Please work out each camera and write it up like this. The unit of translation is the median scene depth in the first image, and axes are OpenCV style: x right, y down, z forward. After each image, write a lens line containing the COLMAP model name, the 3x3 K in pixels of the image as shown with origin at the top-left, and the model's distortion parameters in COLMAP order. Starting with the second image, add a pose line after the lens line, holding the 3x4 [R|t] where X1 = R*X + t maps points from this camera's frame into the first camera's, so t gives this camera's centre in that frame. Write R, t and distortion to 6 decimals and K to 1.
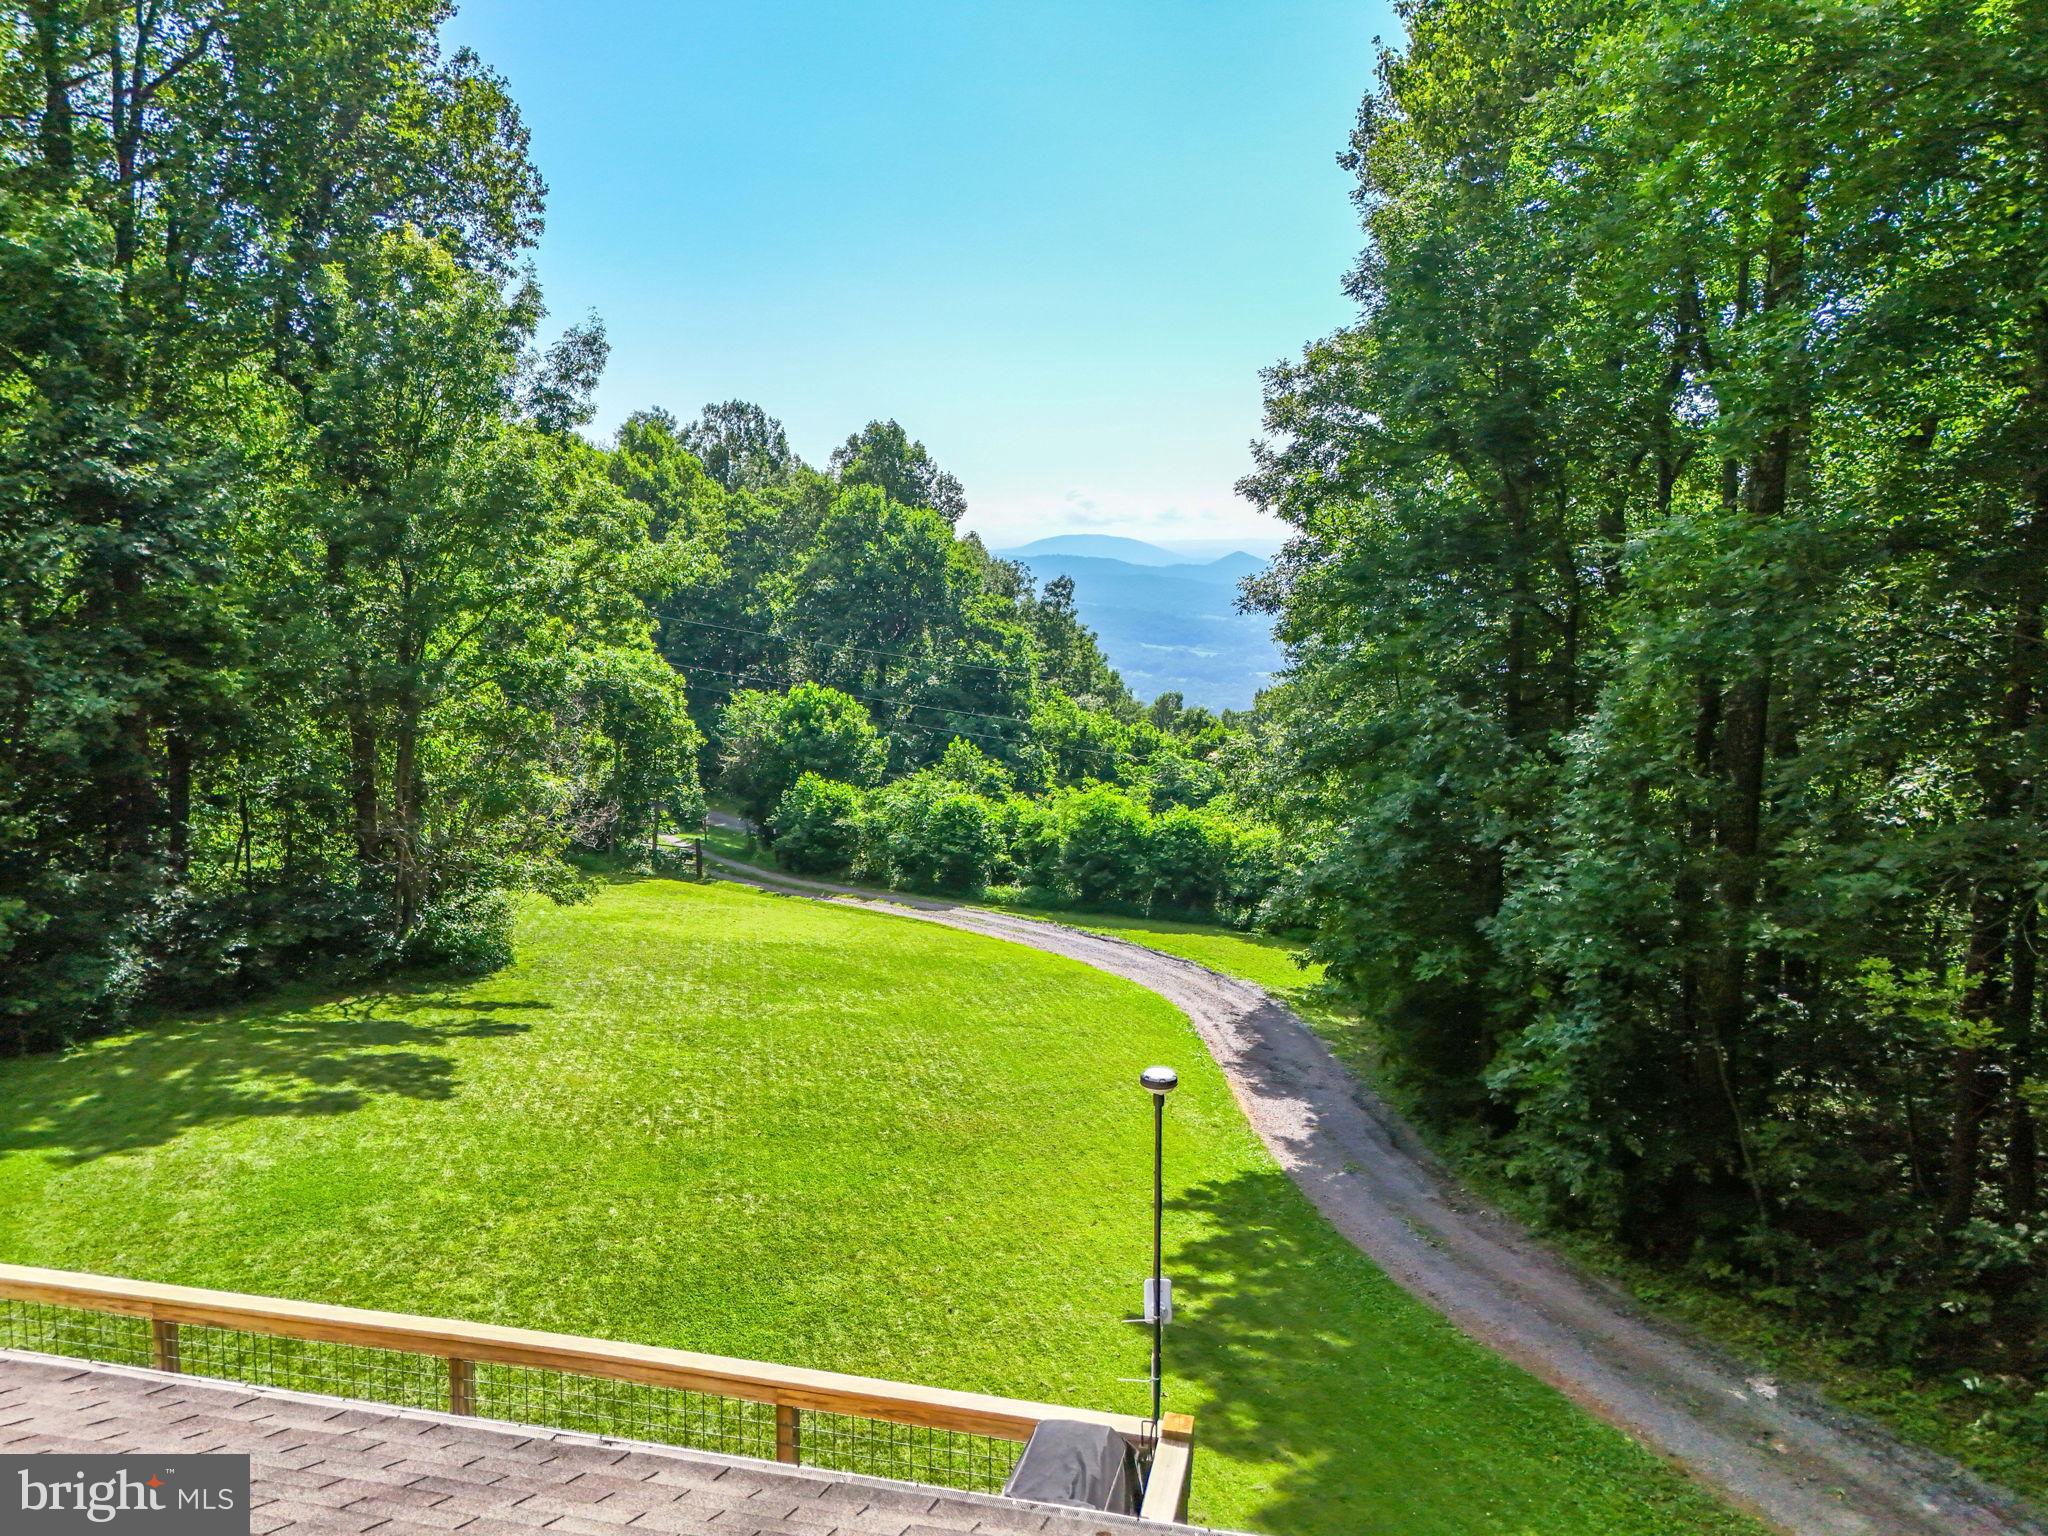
lens RADIAL K [[1493.0, 0, 1031.9], [0, 1493.0, 785.9], [0, 0, 1]] dist [0.028730, -0.015508]
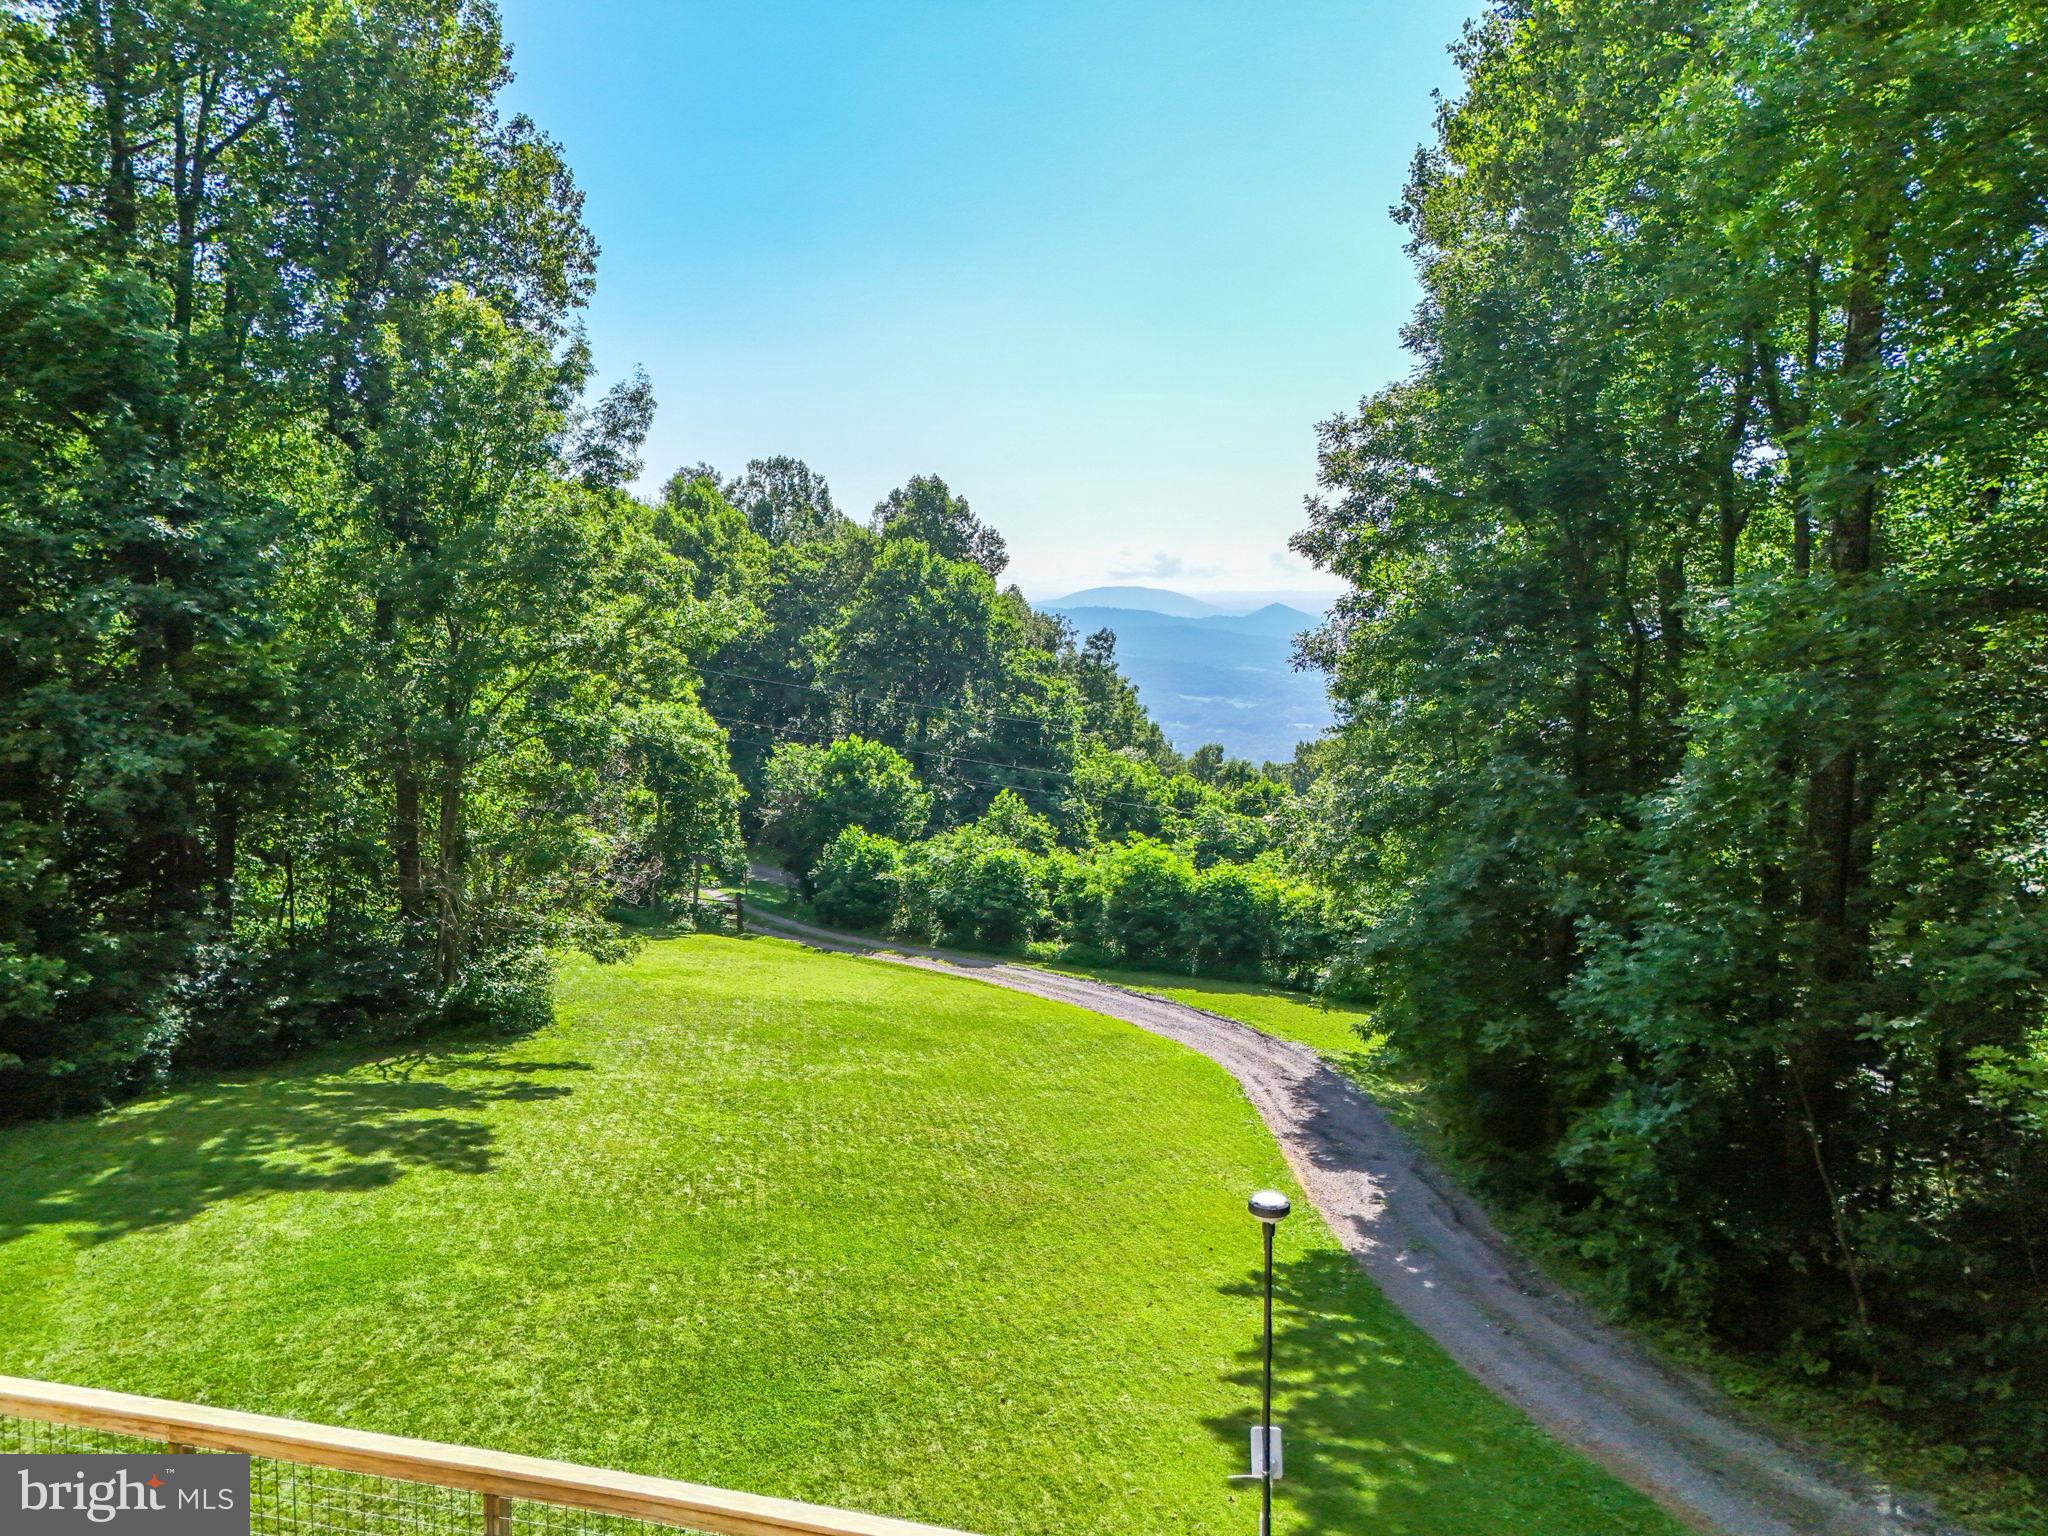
lens RADIAL K [[1493.0, 0, 1033.2], [0, 1493.0, 783.6], [0, 0, 1]] dist [0.028730, -0.015508]
pose [[0.999692, 0.001866, -0.024761, -0.005483], [-0.002752, 0.999356, -0.035776, -0.003883], [0.024679, 0.035833, 0.999053, 0.014004]]
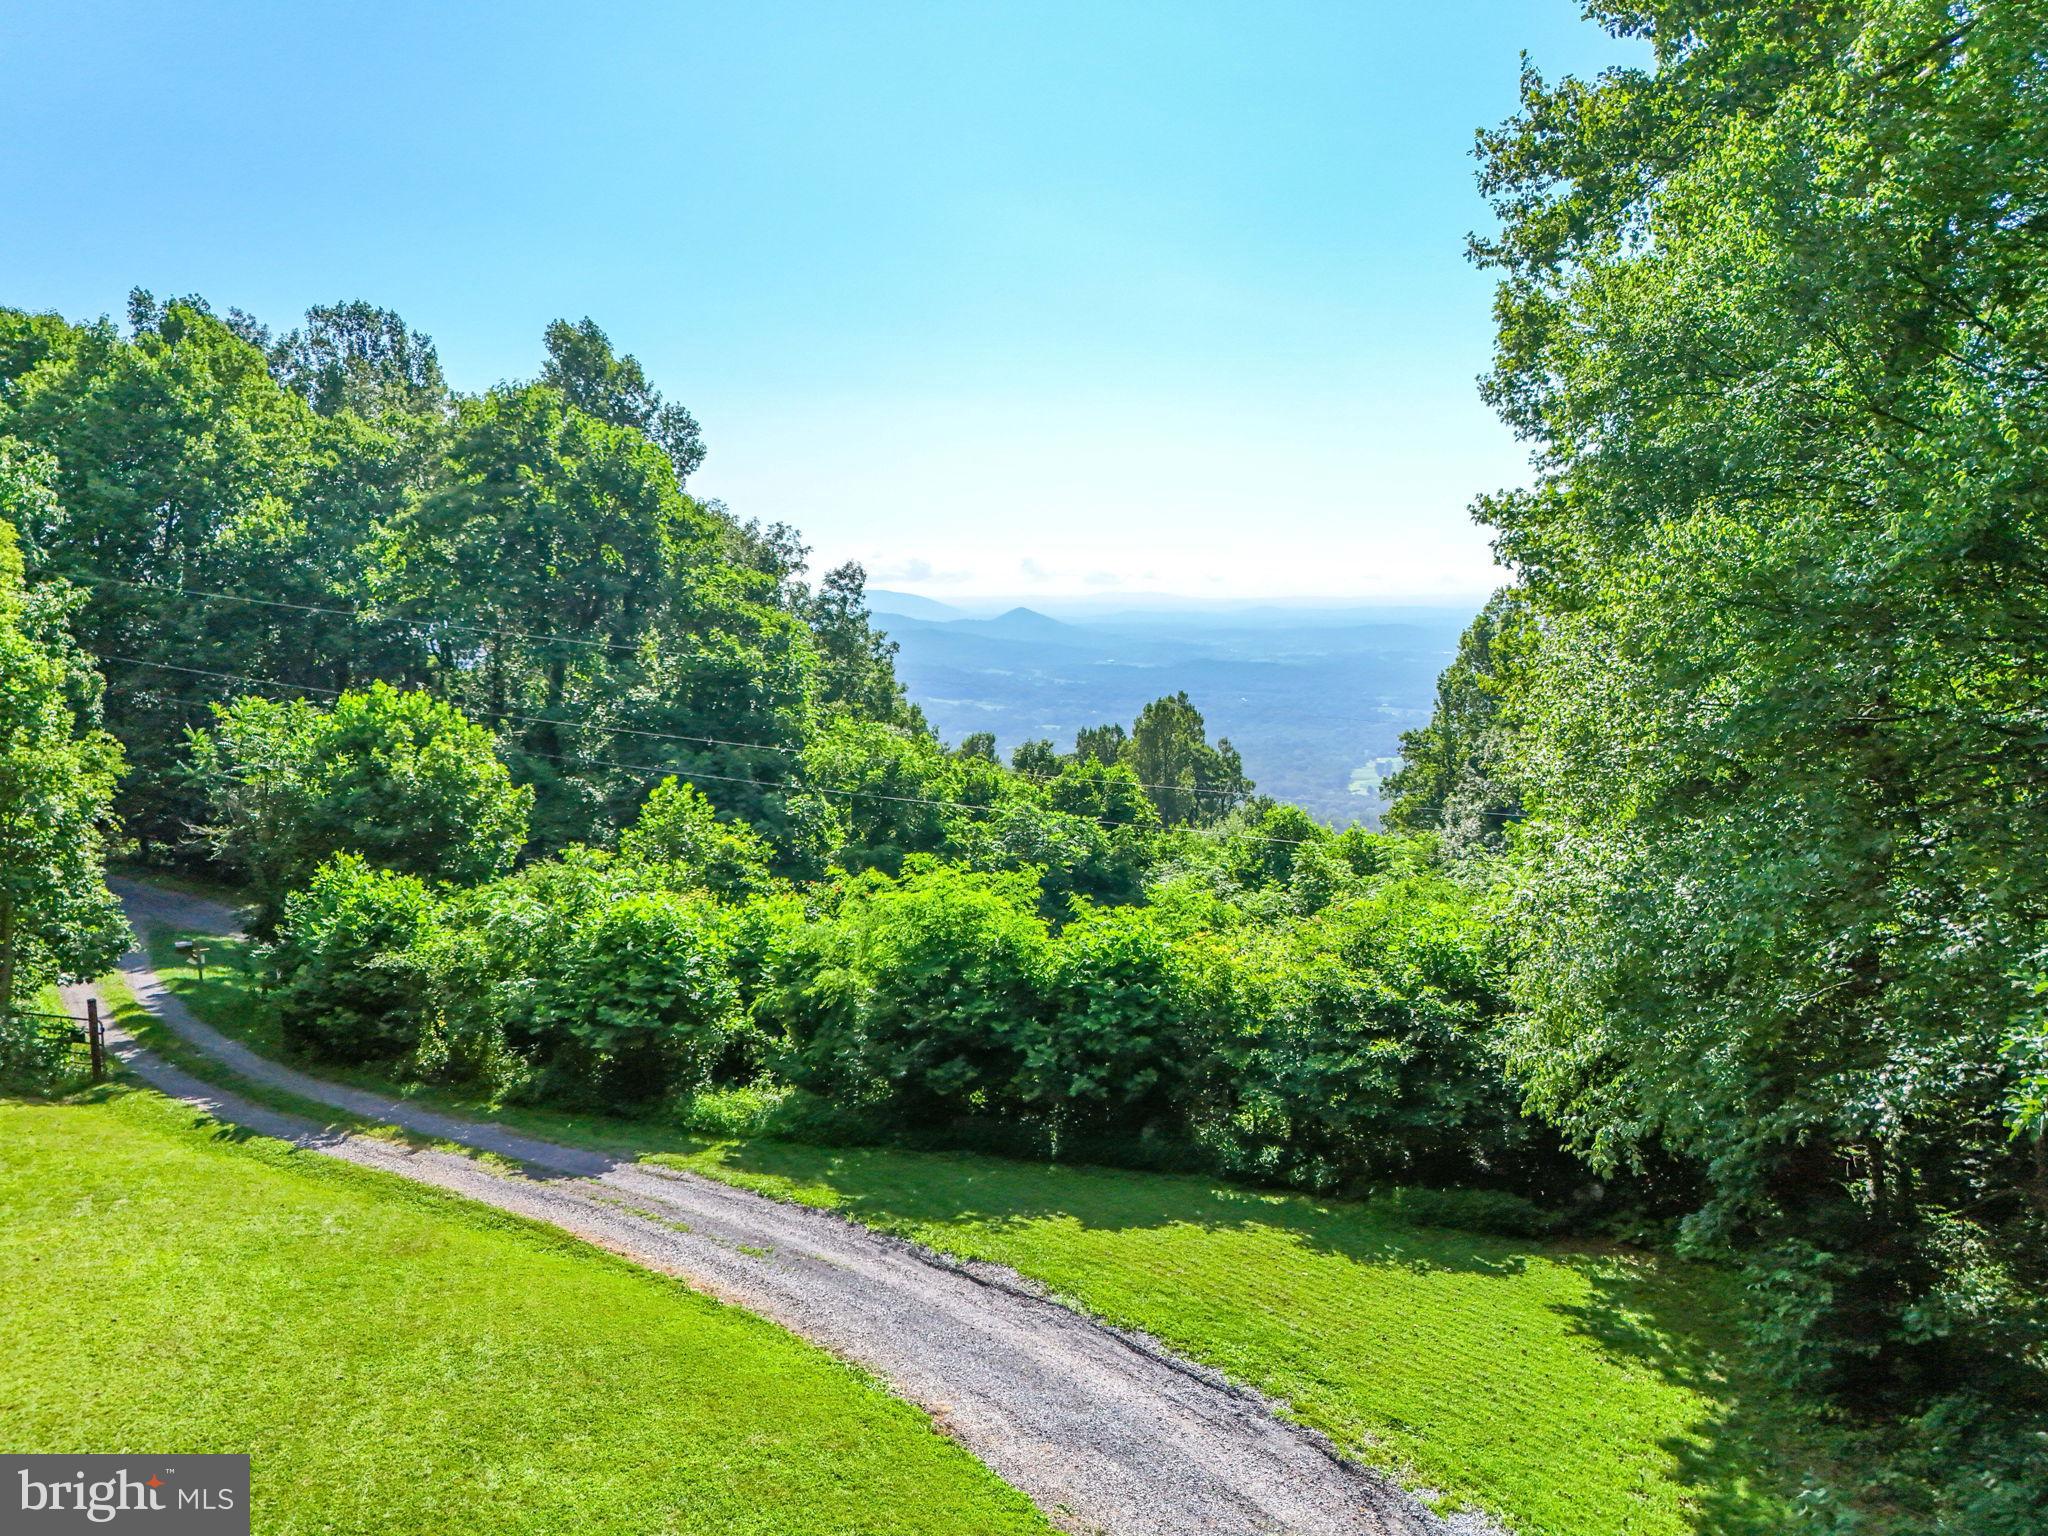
lens RADIAL K [[1493.0, 0, 1066.6], [0, 1493.0, 796.4], [0, 0, 1]] dist [0.028730, -0.015508]
pose [[0.986511, -0.021642, 0.162260, 0.014393], [0.026309, 0.999298, -0.026667, -0.016154], [-0.161569, 0.030576, 0.986388, 0.843686]]
